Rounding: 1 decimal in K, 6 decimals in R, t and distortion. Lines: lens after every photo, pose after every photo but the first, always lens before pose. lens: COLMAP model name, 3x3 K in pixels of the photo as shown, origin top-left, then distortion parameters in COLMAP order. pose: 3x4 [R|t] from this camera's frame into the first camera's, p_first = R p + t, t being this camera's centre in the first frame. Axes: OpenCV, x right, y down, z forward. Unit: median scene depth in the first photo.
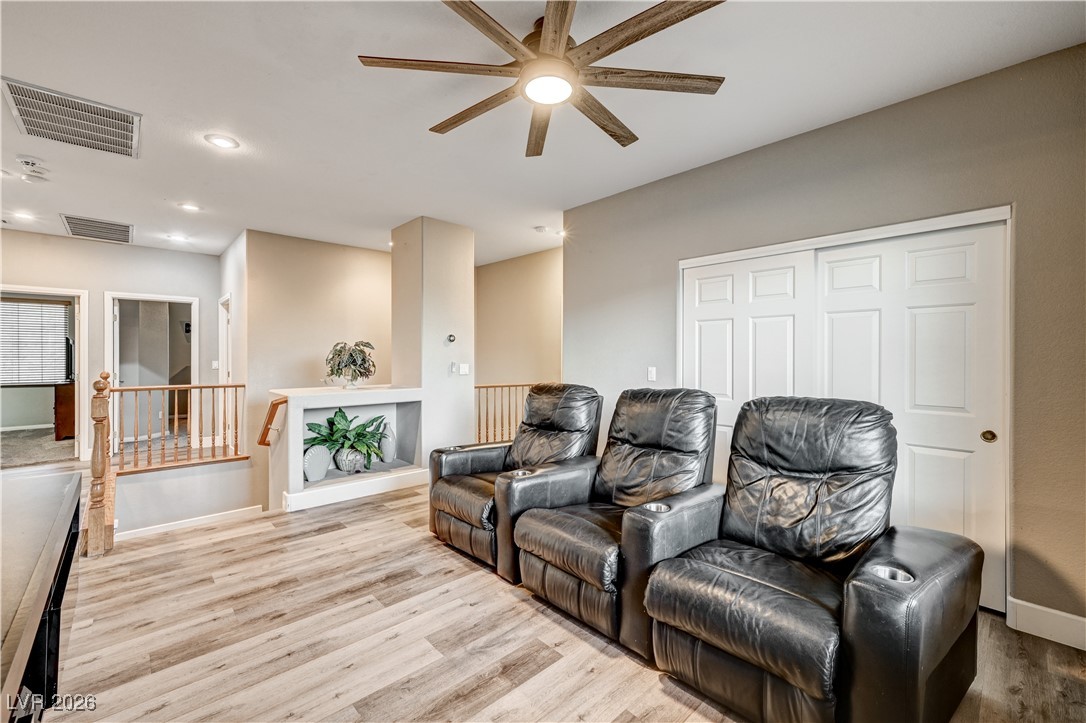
lens RADIAL K [[449.1, 0, 543.0], [0, 449.1, 361.5], [0, 0, 1]] dist [-0.000233, 0.000009]
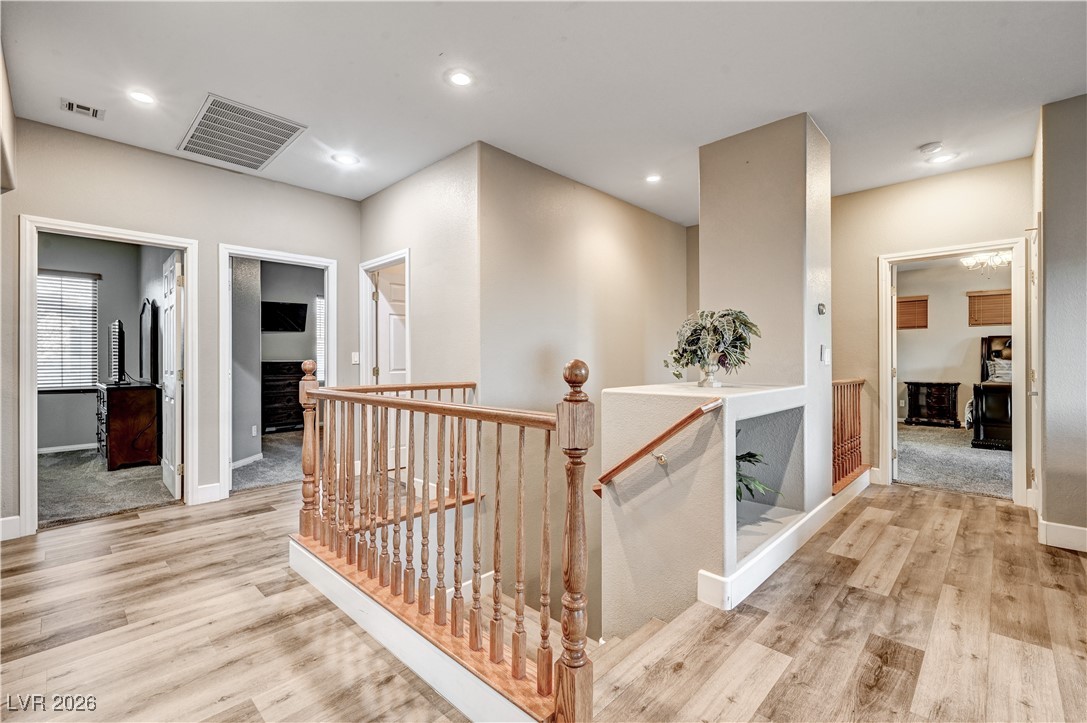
lens RADIAL K [[473.4, 0, 543.5], [0, 473.4, 361.5], [0, 0, 1]] dist [-0.000772, -0.000016]
pose [[0.998633, -0.004717, 0.052057, -0.800046], [0.005250, 0.999935, -0.010103, 0.036388], [-0.052006, 0.010362, 0.998593, 0.425246]]
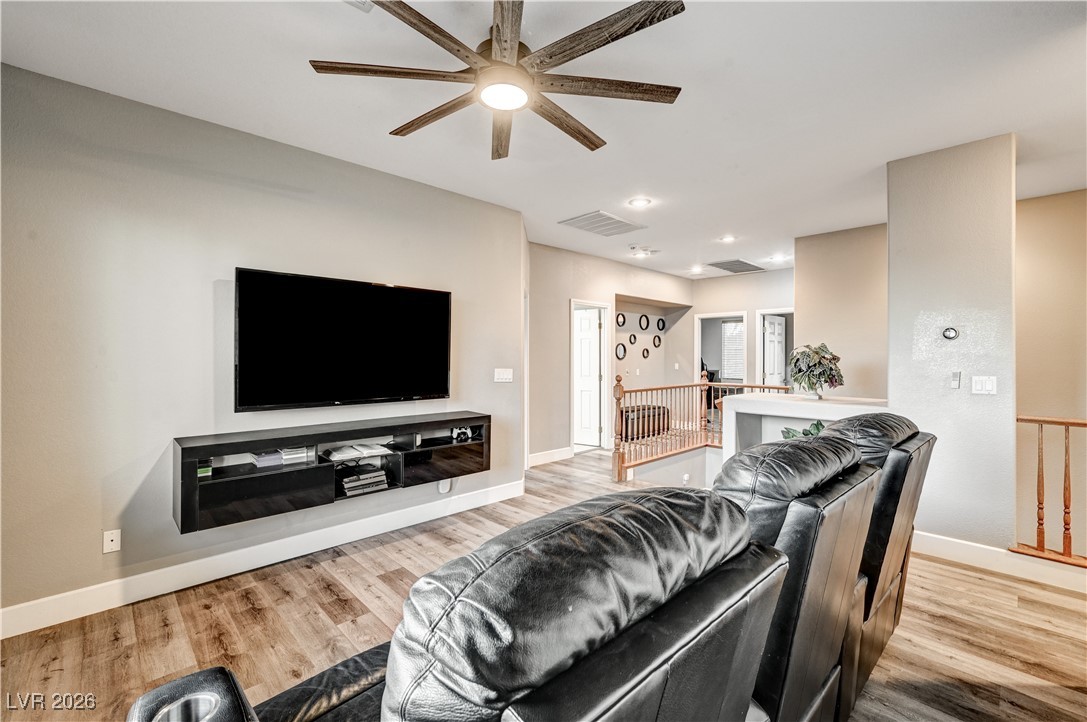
lens RADIAL K [[449.5, 0, 543.5], [0, 449.5, 361.0], [0, 0, 1]] dist [-0.000233, 0.000009]
pose [[0.016678, 0.004887, -0.999849, 0.479430], [-0.014465, 0.999885, 0.004646, -0.009853], [0.999756, 0.014386, 0.016747, 0.535899]]
